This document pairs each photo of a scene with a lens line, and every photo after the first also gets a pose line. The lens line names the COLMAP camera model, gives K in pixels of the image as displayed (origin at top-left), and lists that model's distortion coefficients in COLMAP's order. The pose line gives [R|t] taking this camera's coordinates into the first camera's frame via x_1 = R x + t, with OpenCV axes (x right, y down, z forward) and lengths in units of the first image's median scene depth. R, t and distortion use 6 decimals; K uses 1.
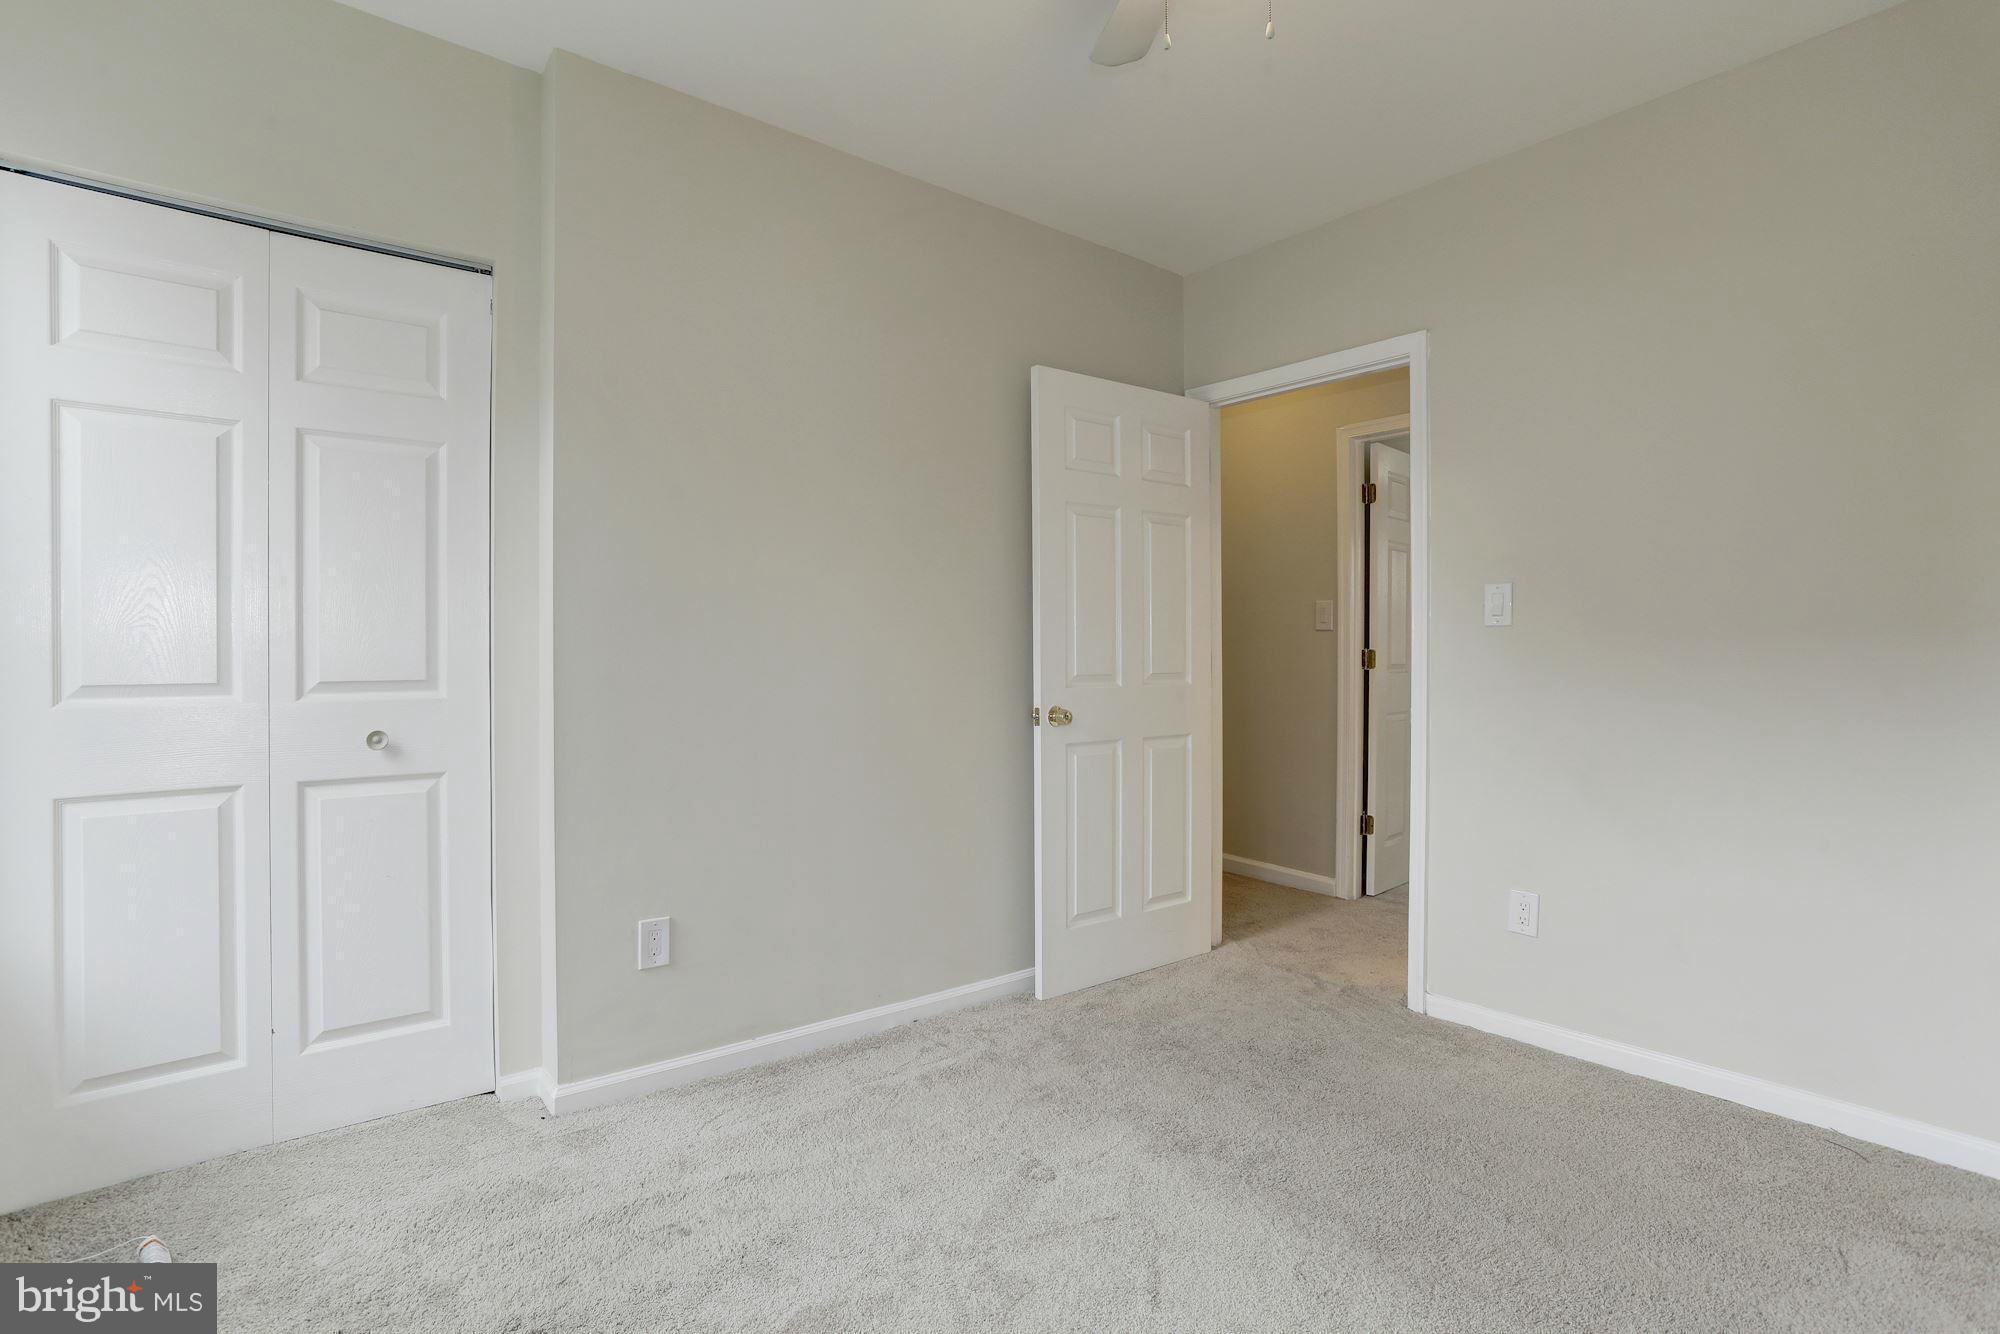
lens RADIAL K [[977.4, 0, 987.0], [0, 977.4, 660.4], [0, 0, 1]] dist [-0.044395, 0.022580]
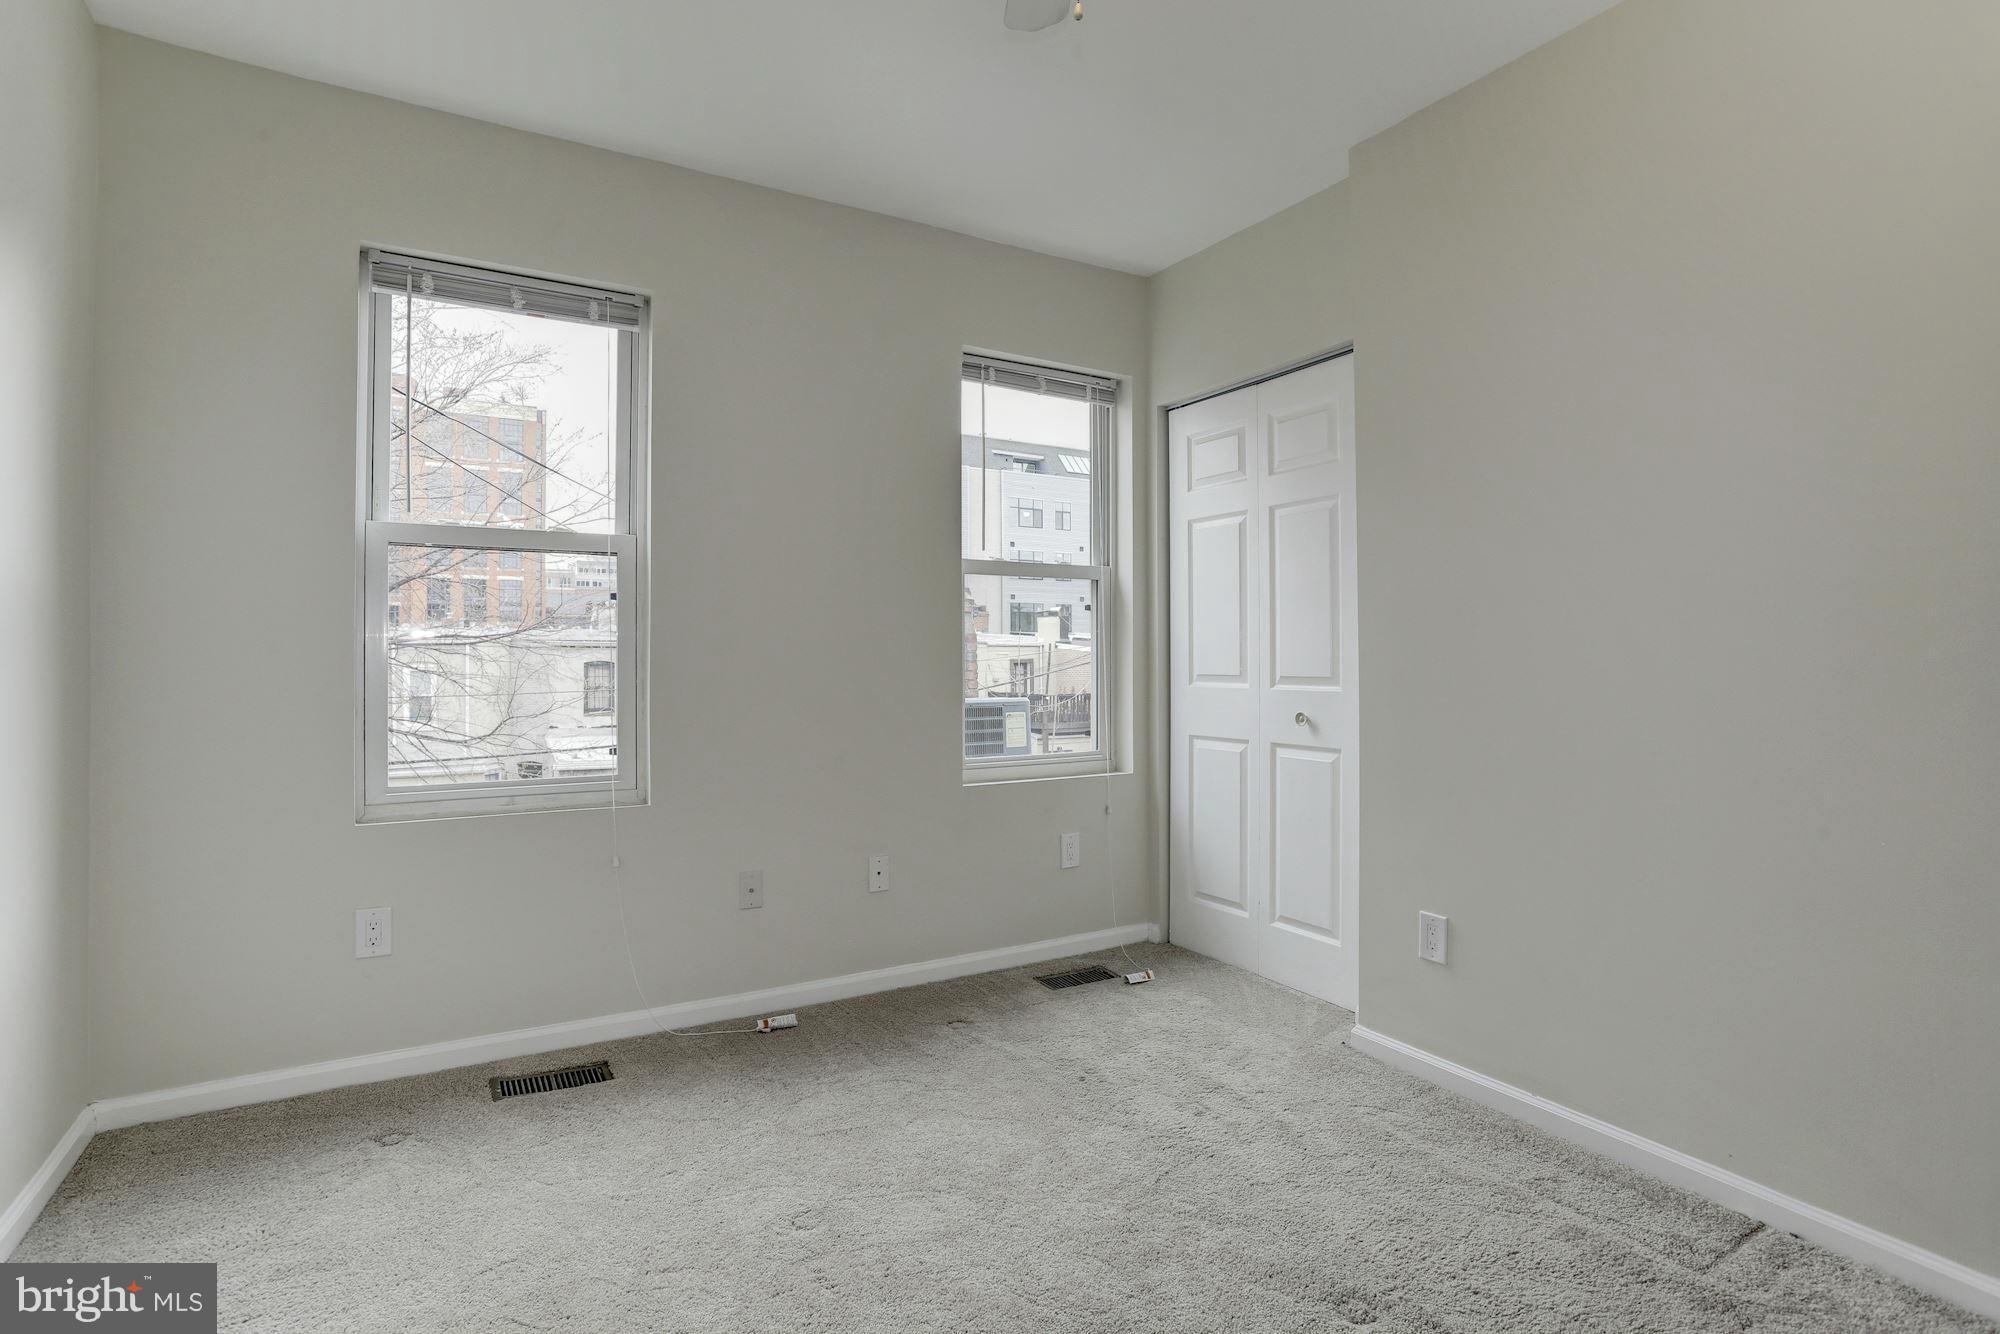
lens RADIAL K [[977.4, 0, 987.0], [0, 977.4, 660.4], [0, 0, 1]] dist [-0.044395, 0.022580]
pose [[-0.147352, -0.001310, -0.989083, 0.837502], [-0.010509, 0.999945, 0.000241, 0.002663], [0.989028, 0.010430, -0.147358, 0.768944]]
